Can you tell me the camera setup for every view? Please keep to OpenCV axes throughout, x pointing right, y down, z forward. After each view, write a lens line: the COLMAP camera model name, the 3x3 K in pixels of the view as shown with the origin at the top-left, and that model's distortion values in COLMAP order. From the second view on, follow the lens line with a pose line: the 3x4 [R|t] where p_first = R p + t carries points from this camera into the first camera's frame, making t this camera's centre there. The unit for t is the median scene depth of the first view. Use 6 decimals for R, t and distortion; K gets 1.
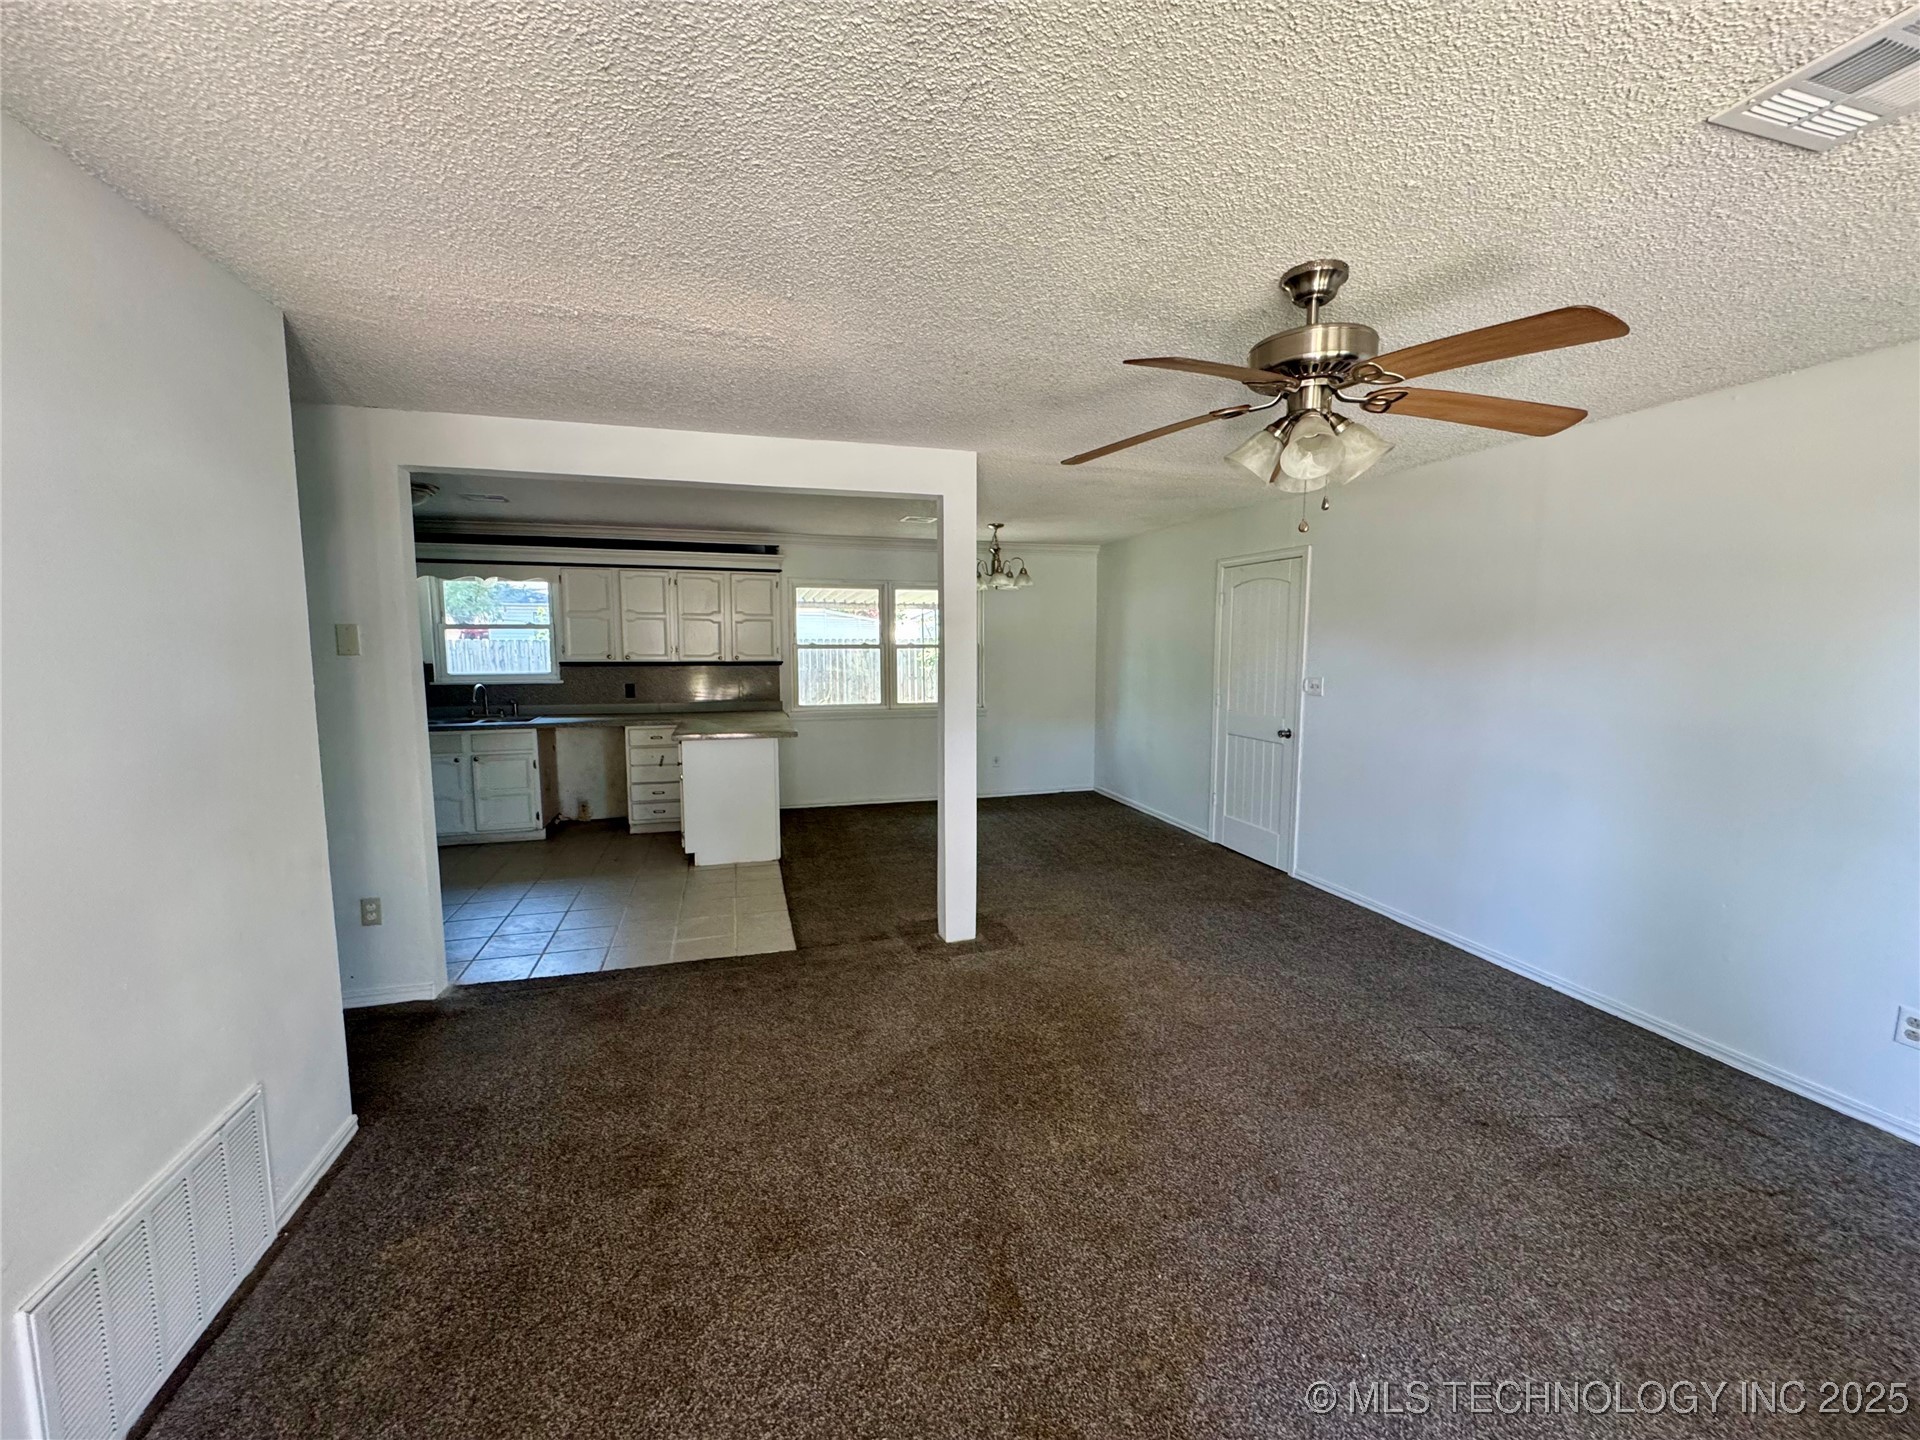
lens RADIAL K [[767.5, 0, 960.0], [0, 767.5, 720.0], [0, 0, 1]] dist [-0.002295, -0.000275]
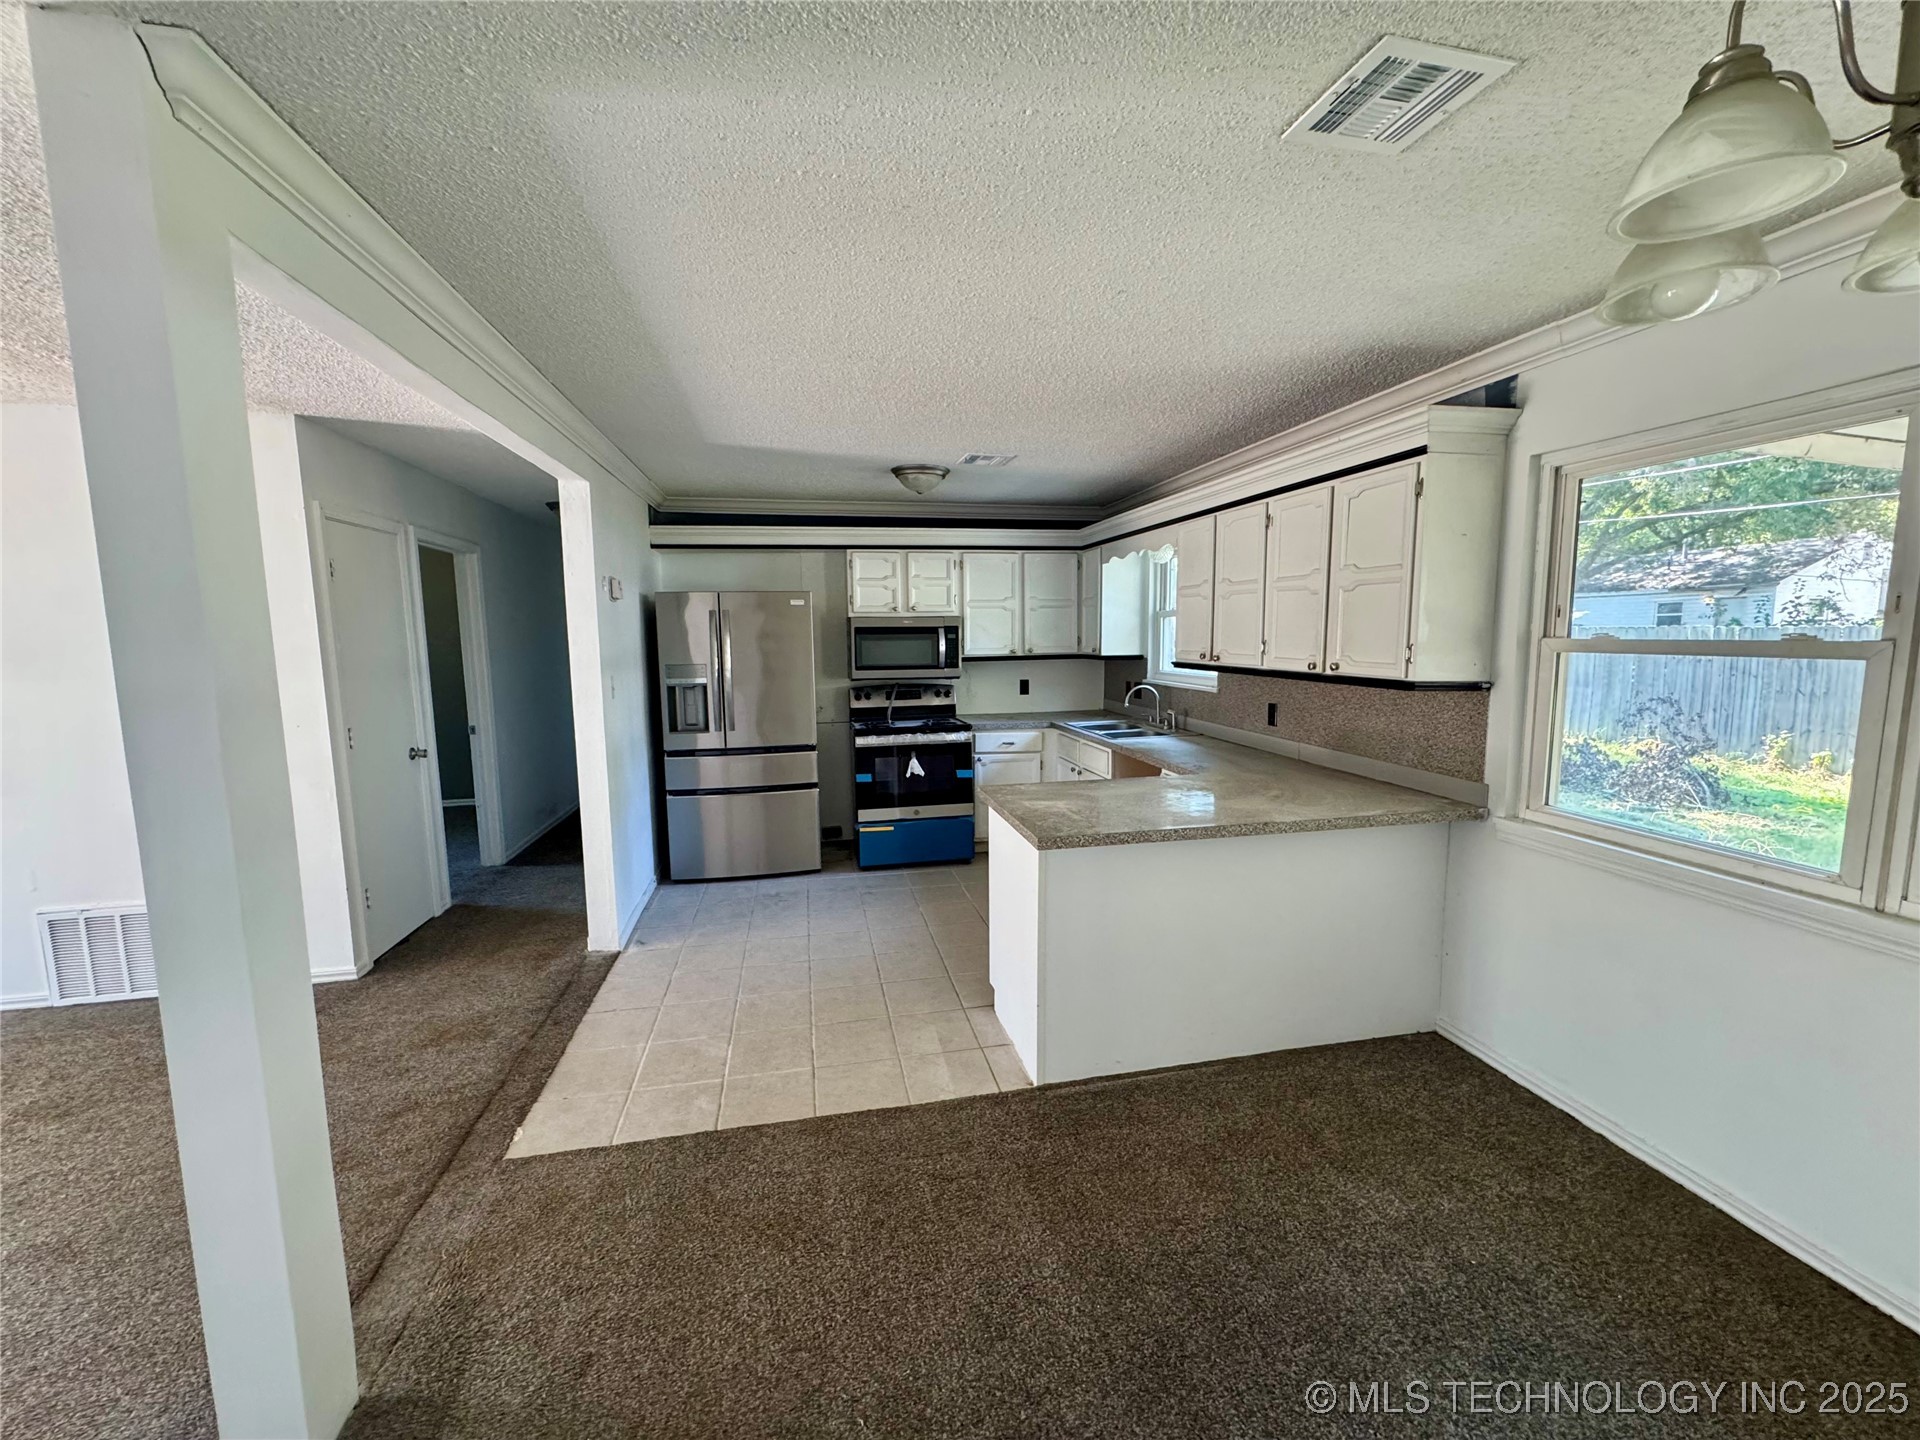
lens RADIAL K [[767.5, 0, 960.0], [0, 767.5, 720.0], [0, 0, 1]] dist [-0.002295, -0.000275]
pose [[-0.077202, 0.112115, -0.990692, 0.285752], [-0.097212, 0.988076, 0.119395, -0.130431], [0.992265, 0.105525, -0.065382, 1.273762]]
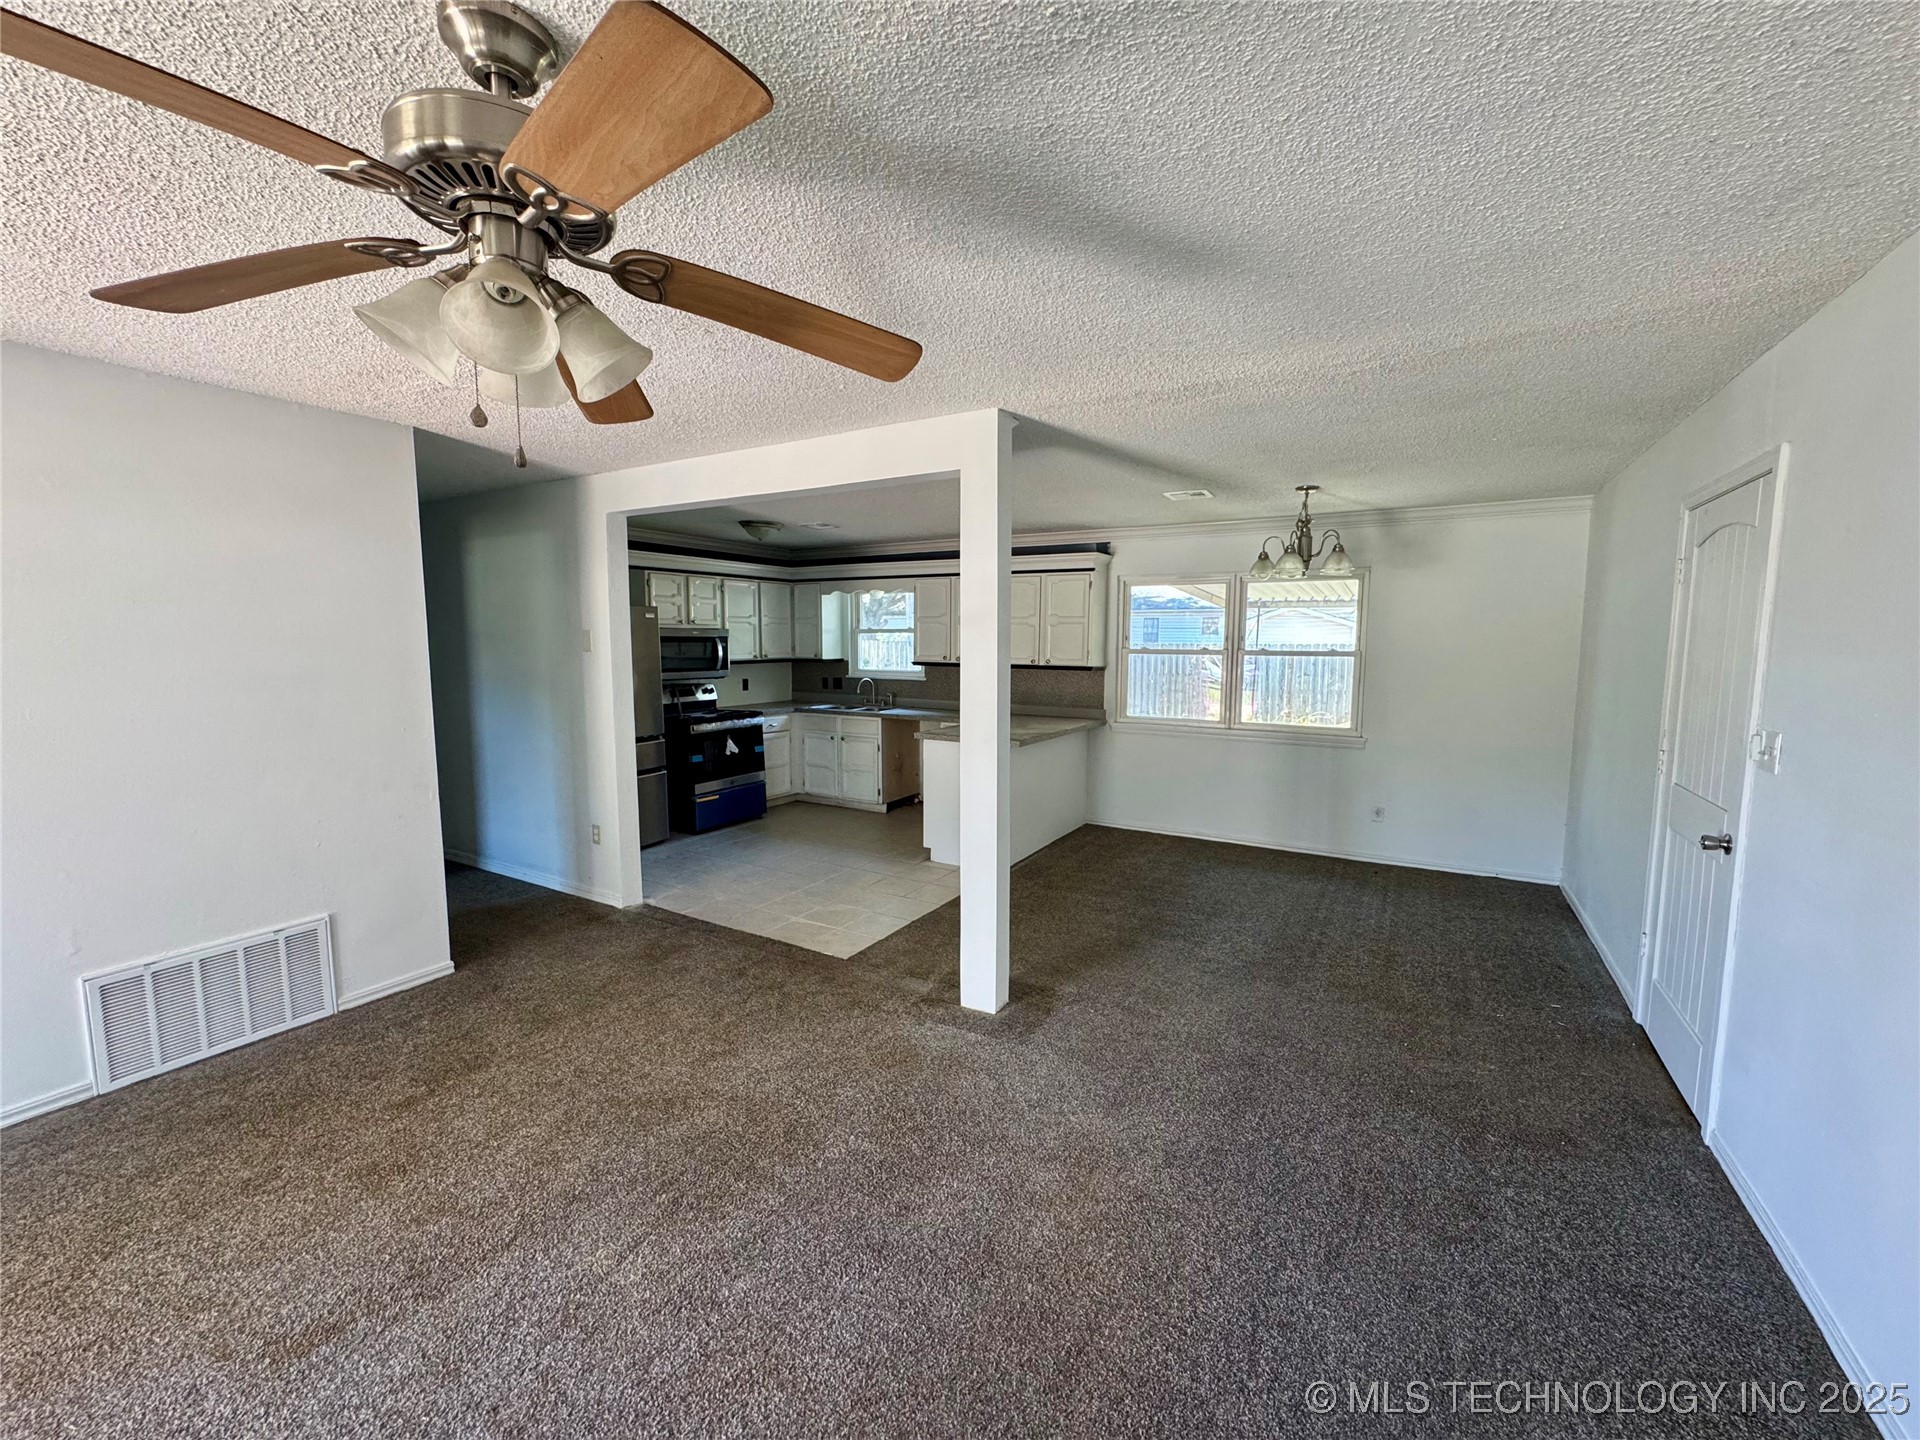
lens RADIAL K [[767.5, 0, 960.0], [0, 767.5, 720.0], [0, 0, 1]] dist [-0.002295, -0.000275]
pose [[0.686264, 0.077089, -0.723256, 0.536481], [-0.081924, 0.996232, 0.028450, -0.041039], [0.722724, 0.039728, 0.689994, 0.394232]]
